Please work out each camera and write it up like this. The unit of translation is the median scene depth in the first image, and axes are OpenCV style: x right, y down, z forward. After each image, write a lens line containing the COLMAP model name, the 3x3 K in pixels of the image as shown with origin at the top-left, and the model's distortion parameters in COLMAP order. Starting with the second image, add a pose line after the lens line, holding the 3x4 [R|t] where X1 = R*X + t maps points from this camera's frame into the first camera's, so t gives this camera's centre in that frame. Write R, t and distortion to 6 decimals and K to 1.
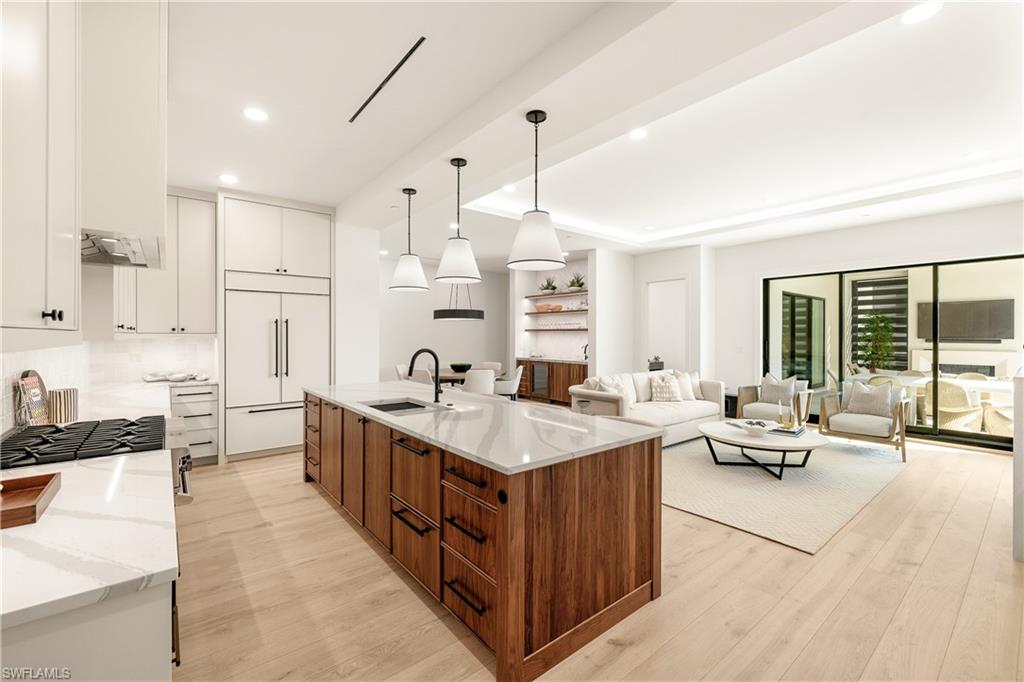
lens RADIAL K [[428.4, 0, 511.3], [0, 428.4, 337.3], [0, 0, 1]] dist [0.000108, 0.000522]
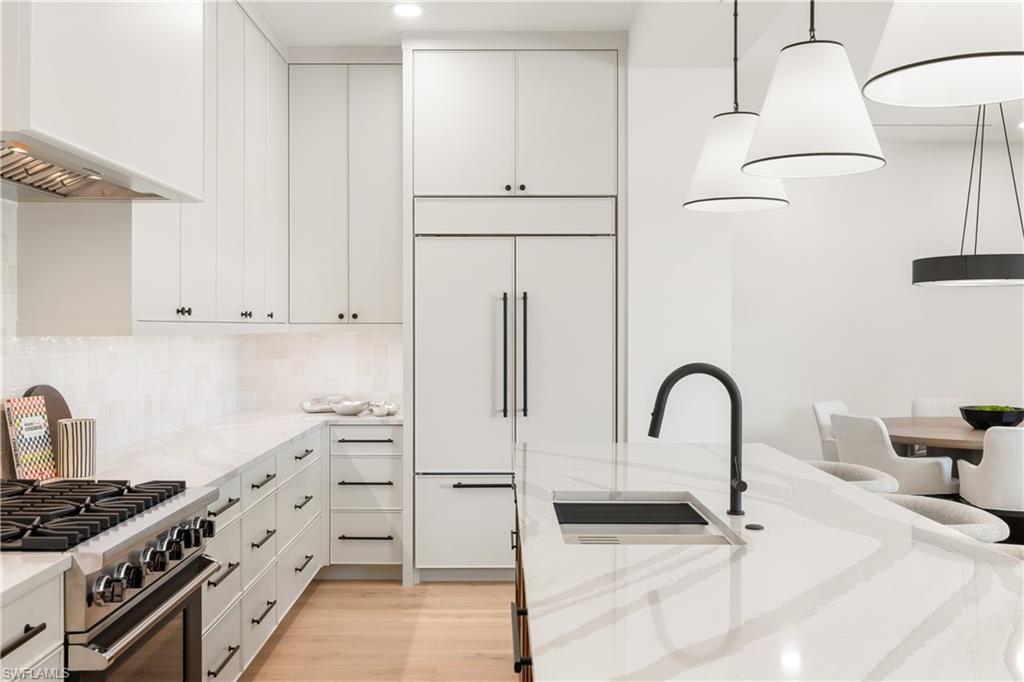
lens RADIAL K [[985.7, 0, 510.8], [0, 985.7, 334.7], [0, 0, 1]] dist [-0.014320, 0.000000]
pose [[0.781714, 0.004200, -0.623624, 0.134678], [-0.002496, 0.999990, 0.003605, -0.000394], [0.623633, -0.001262, 0.781717, 0.175590]]
